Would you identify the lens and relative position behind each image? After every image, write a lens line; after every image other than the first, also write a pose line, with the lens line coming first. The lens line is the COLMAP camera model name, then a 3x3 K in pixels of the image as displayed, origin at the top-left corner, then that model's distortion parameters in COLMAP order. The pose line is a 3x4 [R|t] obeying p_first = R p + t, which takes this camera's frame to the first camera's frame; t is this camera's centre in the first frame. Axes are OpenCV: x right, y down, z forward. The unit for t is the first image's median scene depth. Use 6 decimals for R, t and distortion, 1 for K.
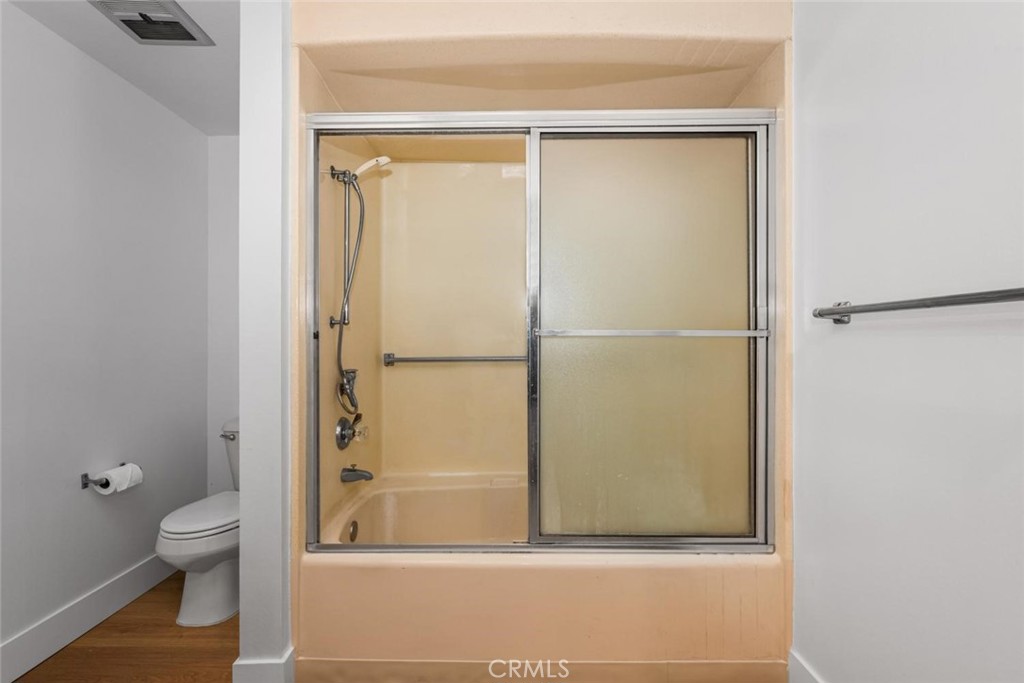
lens RADIAL K [[422.3, 0, 504.9], [0, 422.3, 341.4], [0, 0, 1]] dist [-0.001405, -0.000118]
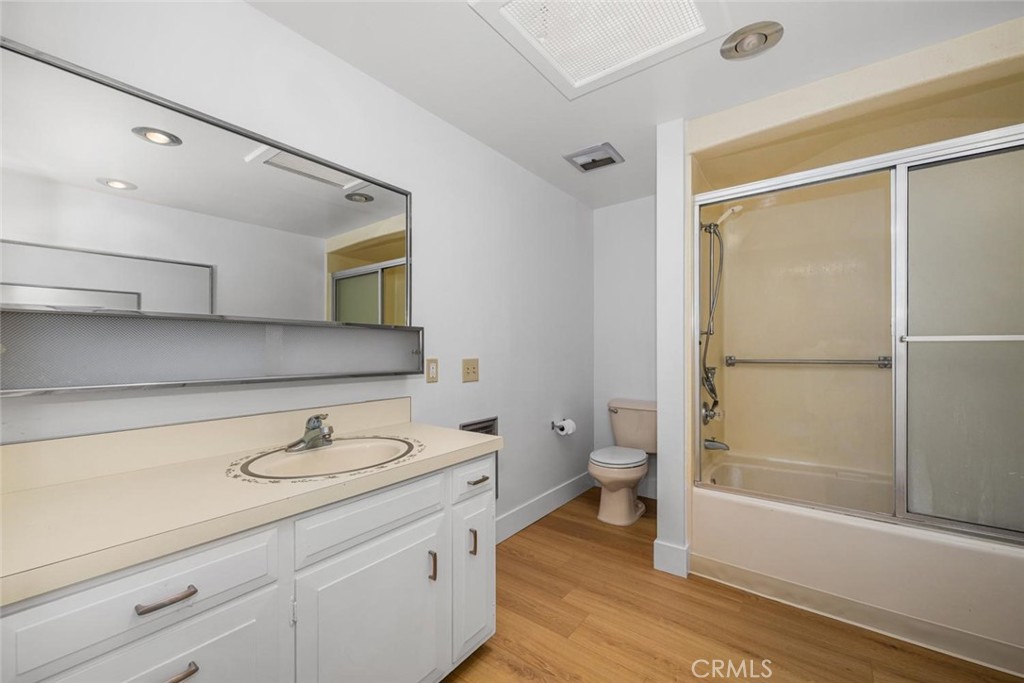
lens RADIAL K [[407.7, 0, 512.7], [0, 407.7, 347.5], [0, 0, 1]] dist [-0.000438, 0.000049]
pose [[0.806132, -0.000961, -0.591736, -0.122693], [0.003206, 0.999991, 0.002743, -0.003302], [0.591728, -0.004108, 0.806127, -0.518139]]
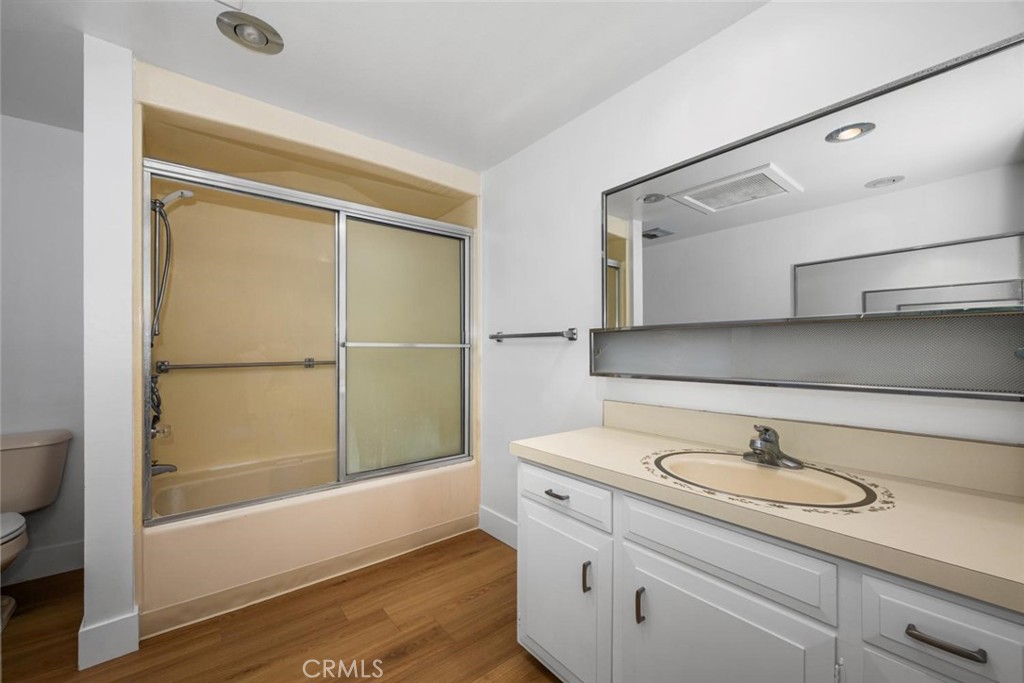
lens RADIAL K [[402.9, 0, 510.6], [0, 402.9, 350.0], [0, 0, 1]] dist [-0.001333, -0.000160]
pose [[0.774669, 0.000164, 0.632367, -0.359359], [-0.001118, 0.999999, 0.001111, -0.002816], [-0.632366, -0.001568, 0.774668, -0.491508]]
